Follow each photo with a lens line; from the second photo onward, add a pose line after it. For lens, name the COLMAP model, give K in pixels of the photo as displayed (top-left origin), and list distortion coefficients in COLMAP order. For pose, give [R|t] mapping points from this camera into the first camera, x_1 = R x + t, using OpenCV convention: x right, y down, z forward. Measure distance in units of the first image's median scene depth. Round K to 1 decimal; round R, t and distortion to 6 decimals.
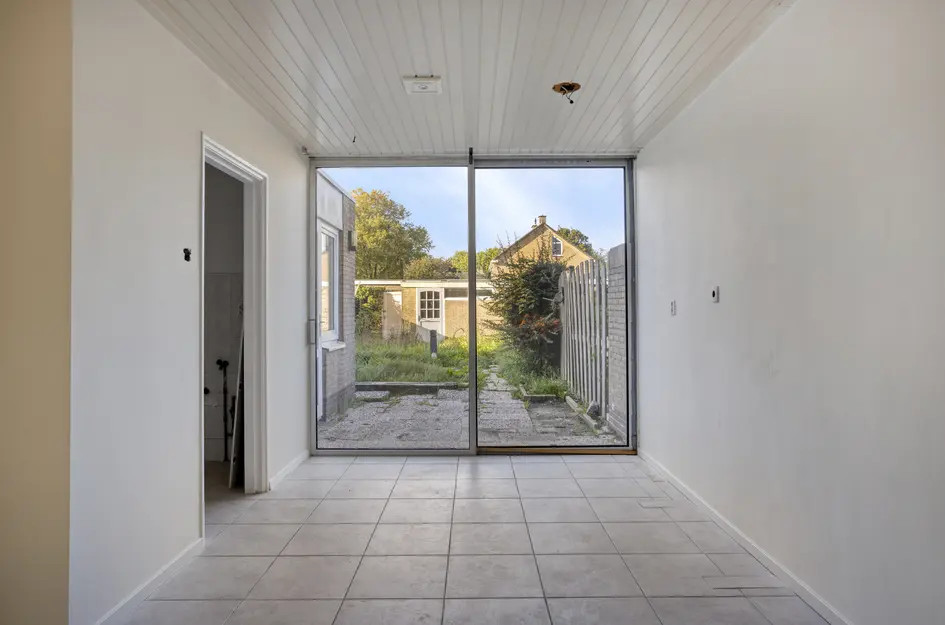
lens RADIAL K [[562.4, 0, 473.6], [0, 562.4, 308.9], [0, 0, 1]] dist [-0.001237, -0.000017]
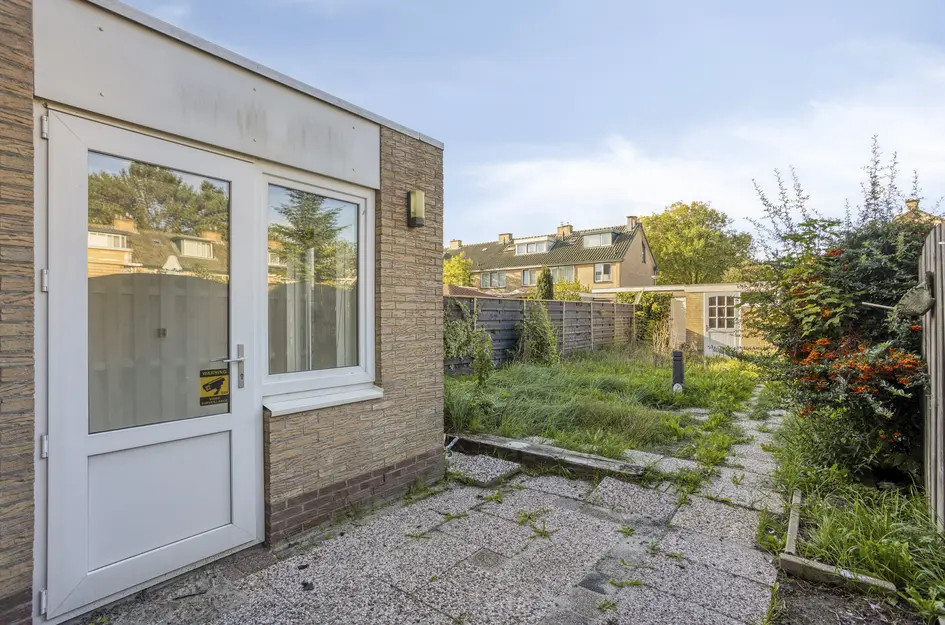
lens RADIAL K [[458.6, 0, 472.7], [0, 458.6, 318.0], [0, 0, 1]] dist [-0.000629, 0.001908]
pose [[0.797705, 0.002643, -0.603042, 0.083897], [0.001958, 0.999974, 0.006973, -0.009485], [0.603045, -0.006743, 0.797679, 0.478403]]
